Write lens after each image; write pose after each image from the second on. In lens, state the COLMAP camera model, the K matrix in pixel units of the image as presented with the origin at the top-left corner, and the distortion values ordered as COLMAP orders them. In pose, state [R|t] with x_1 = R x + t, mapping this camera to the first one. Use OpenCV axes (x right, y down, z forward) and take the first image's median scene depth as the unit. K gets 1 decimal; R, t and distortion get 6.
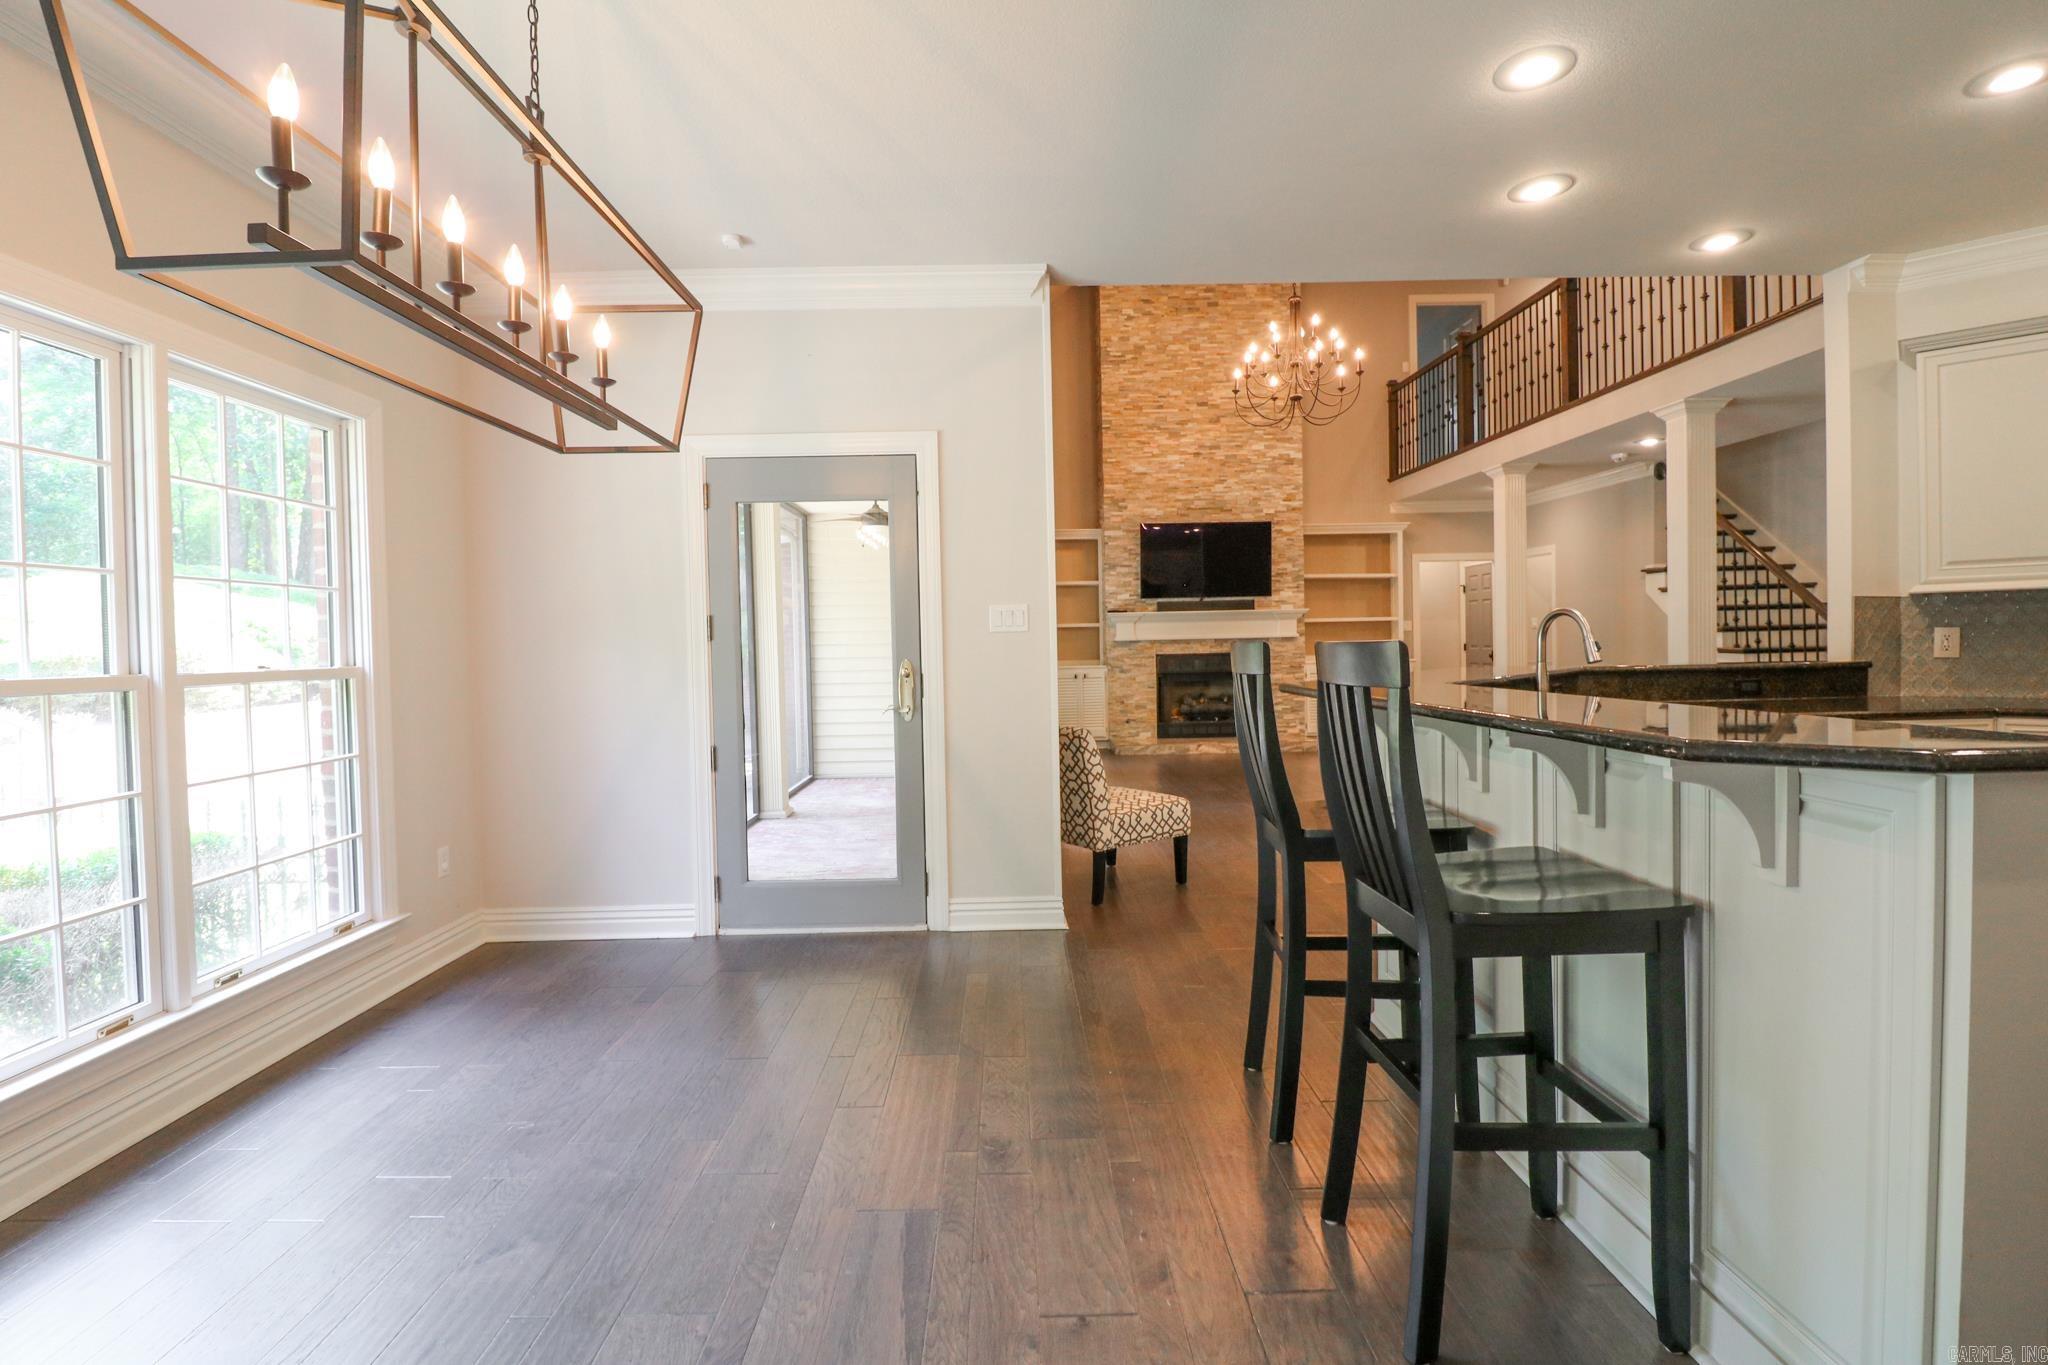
lens RADIAL K [[948.2, 0, 1016.7], [0, 948.2, 660.9], [0, 0, 1]] dist [0.003142, -0.014937]
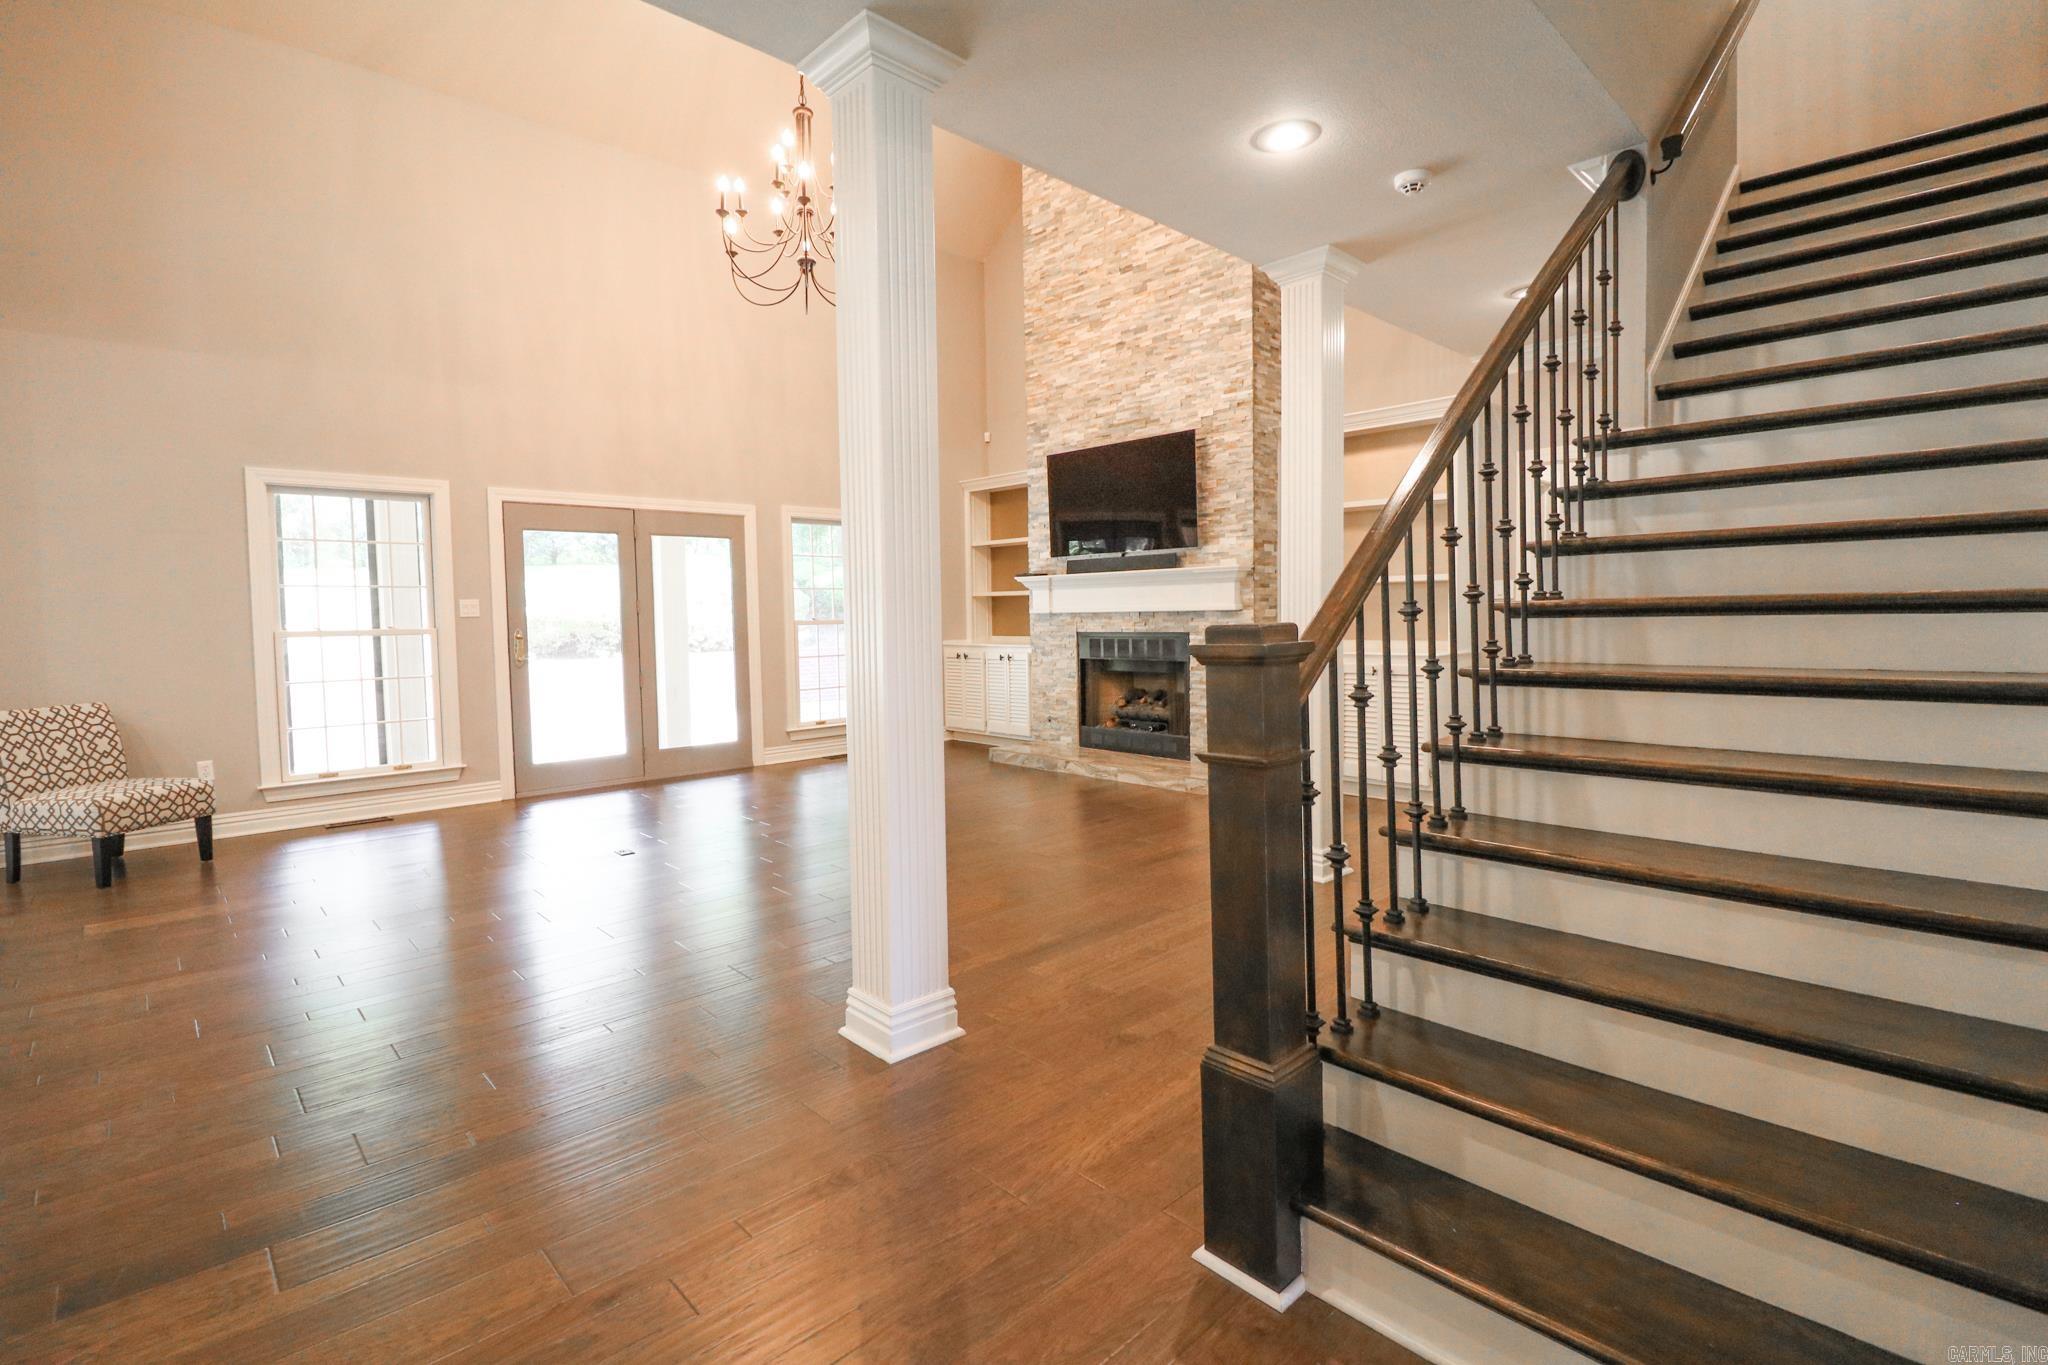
lens RADIAL K [[948.2, 0, 1016.7], [0, 948.2, 660.9], [0, 0, 1]] dist [0.003142, -0.014937]
pose [[0.678174, 0.047528, -0.733363, 0.657739], [-0.014409, 0.998575, 0.051391, -0.021860], [0.734760, -0.024285, 0.677892, 0.469105]]
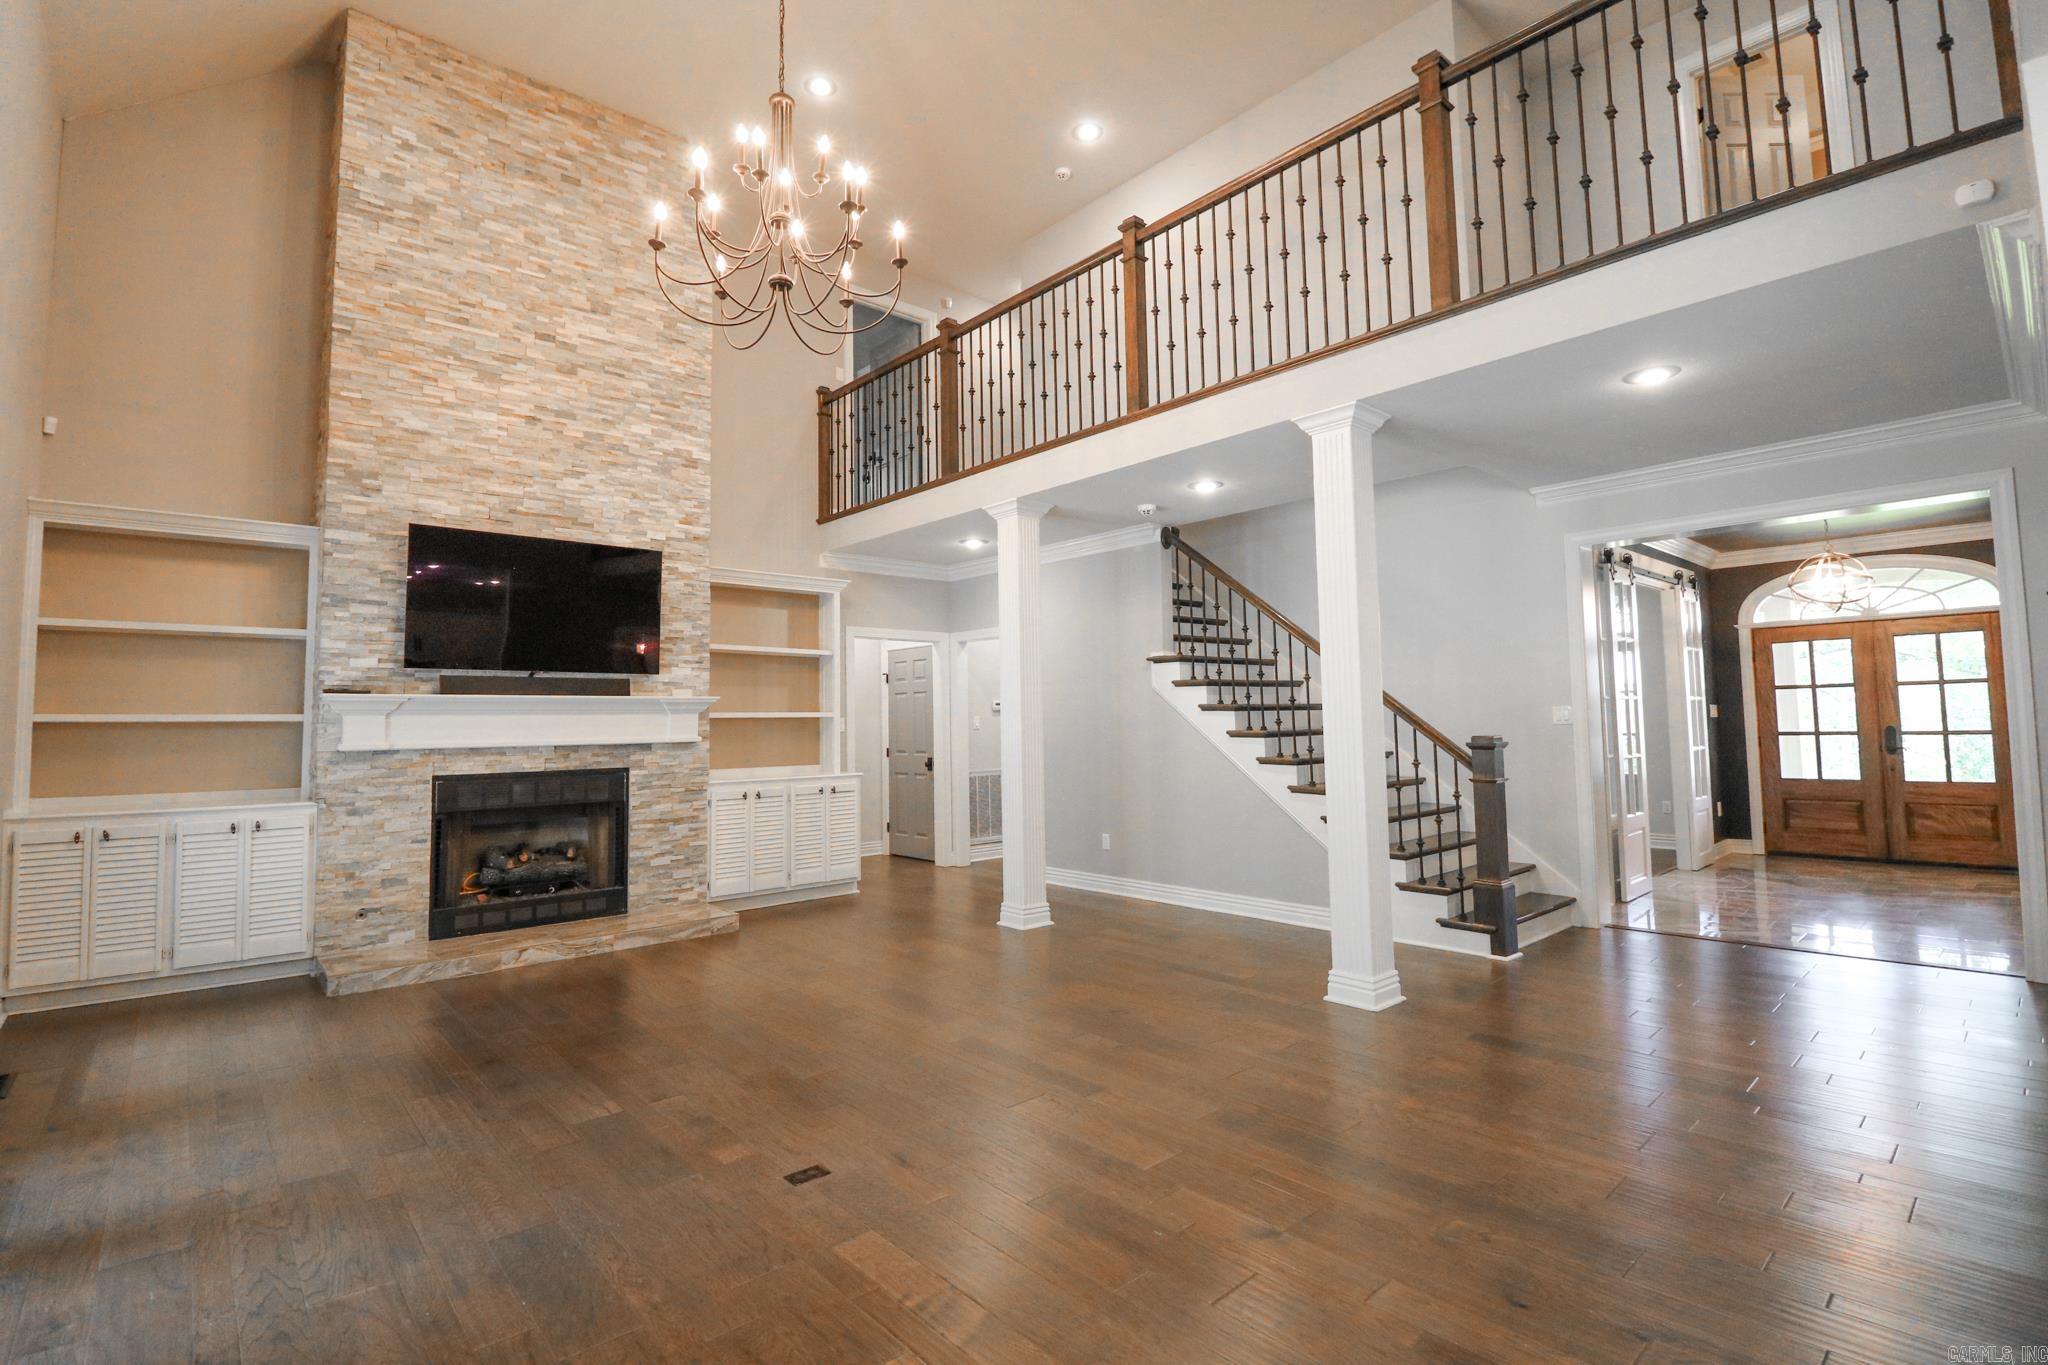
lens RADIAL K [[948.2, 0, 1016.7], [0, 948.2, 660.9], [0, 0, 1]] dist [0.003142, -0.014937]
pose [[0.755104, 0.052549, 0.653496, 0.045849], [0.013910, 0.995274, -0.096105, -0.015387], [-0.655457, 0.081659, 0.750804, 0.394989]]
